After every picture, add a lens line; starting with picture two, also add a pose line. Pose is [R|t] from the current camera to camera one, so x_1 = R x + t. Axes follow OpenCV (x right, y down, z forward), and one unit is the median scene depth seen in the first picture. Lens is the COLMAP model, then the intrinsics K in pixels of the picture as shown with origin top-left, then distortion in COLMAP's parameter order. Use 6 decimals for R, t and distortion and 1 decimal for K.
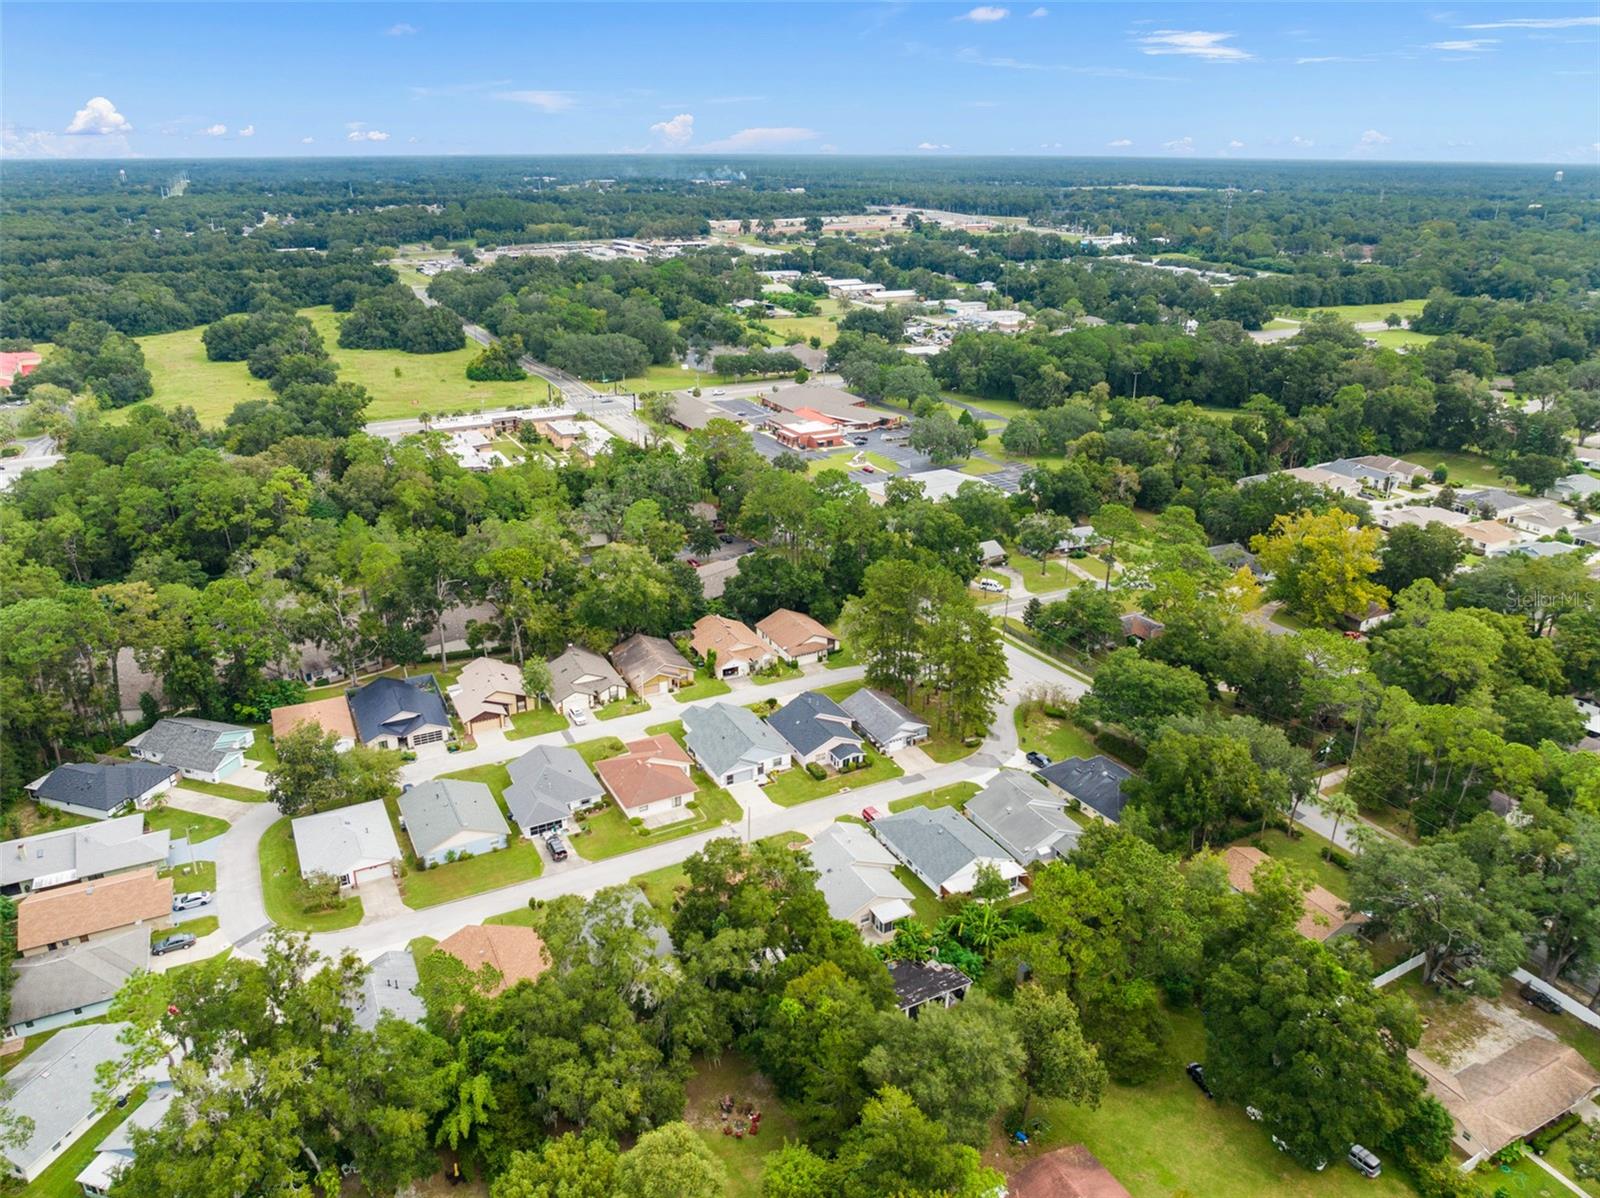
lens RADIAL K [[1122.8, 0, 799.4], [0, 1122.8, 600.2], [0, 0, 1]] dist [-0.003253, -0.001489]
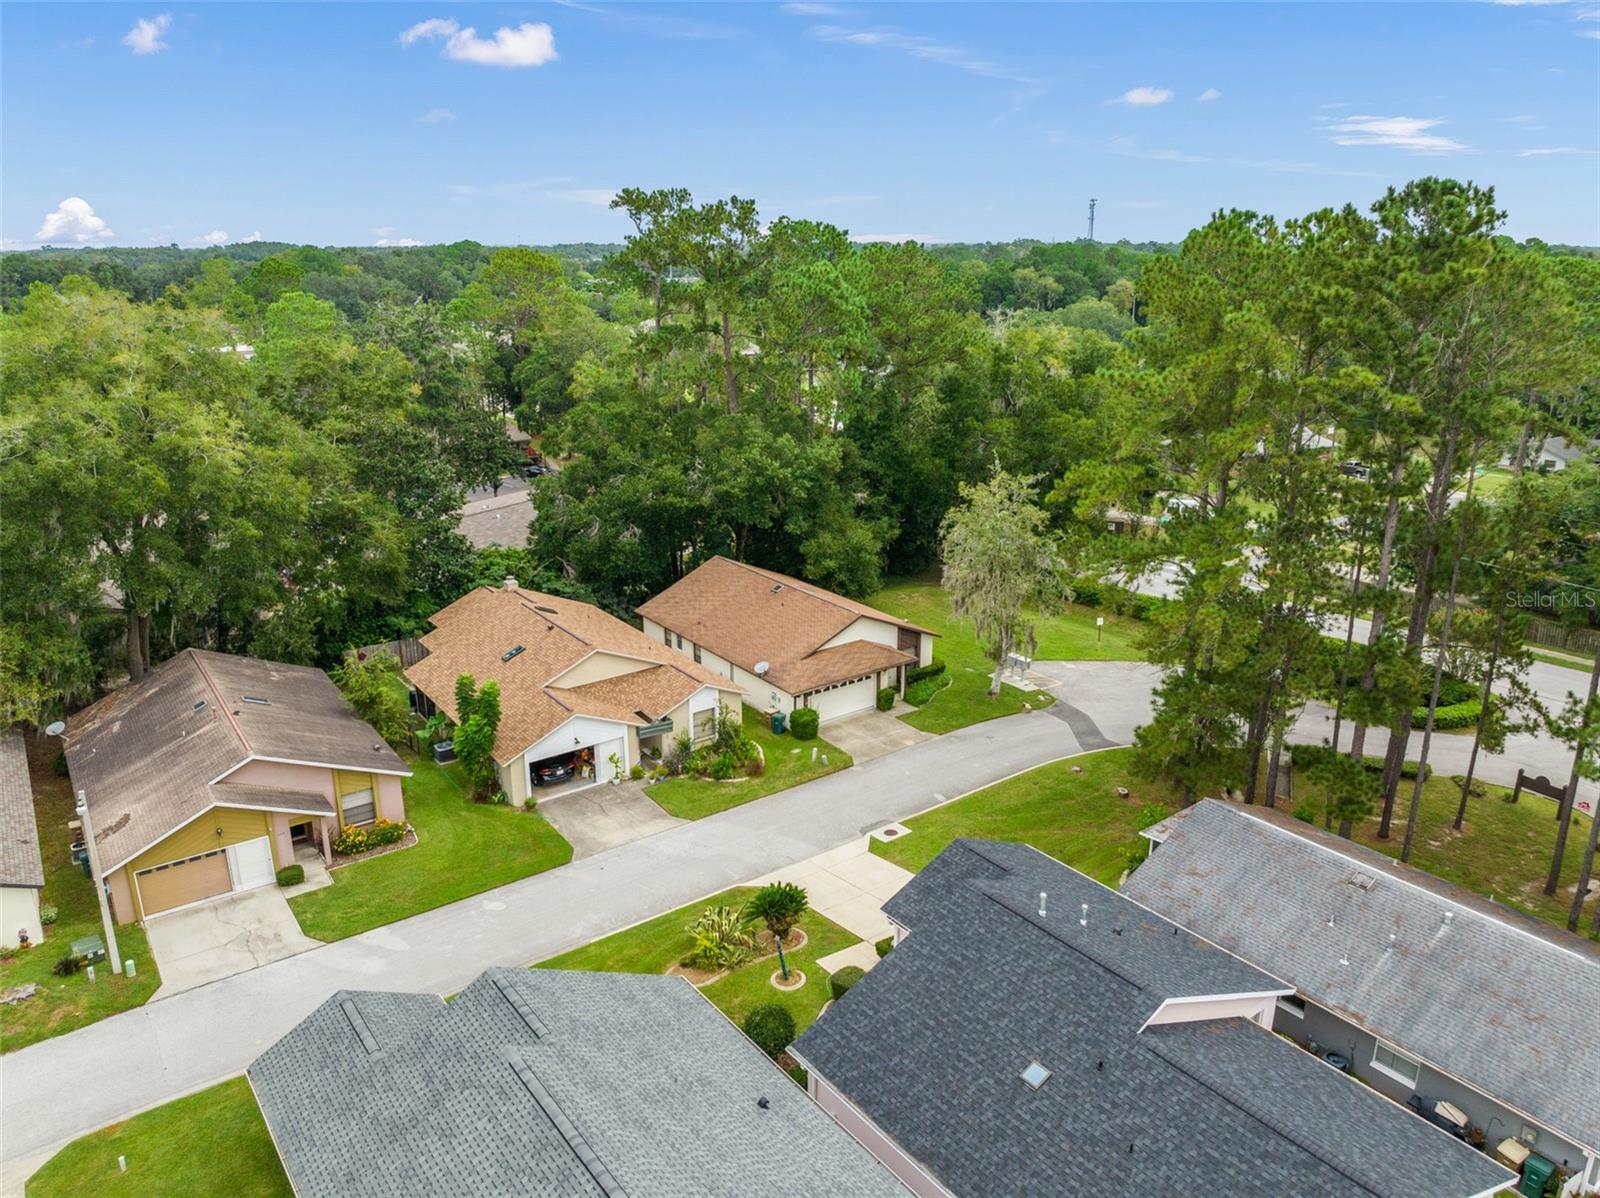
lens RADIAL K [[1122.8, 0, 800.0], [0, 1122.8, 595.7], [0, 0, 1]] dist [-0.003253, -0.001489]
pose [[0.986841, -0.050921, 0.153469, -0.045234], [0.062798, 0.995312, -0.073556, 0.046242], [-0.149004, 0.082226, 0.985412, 0.732636]]
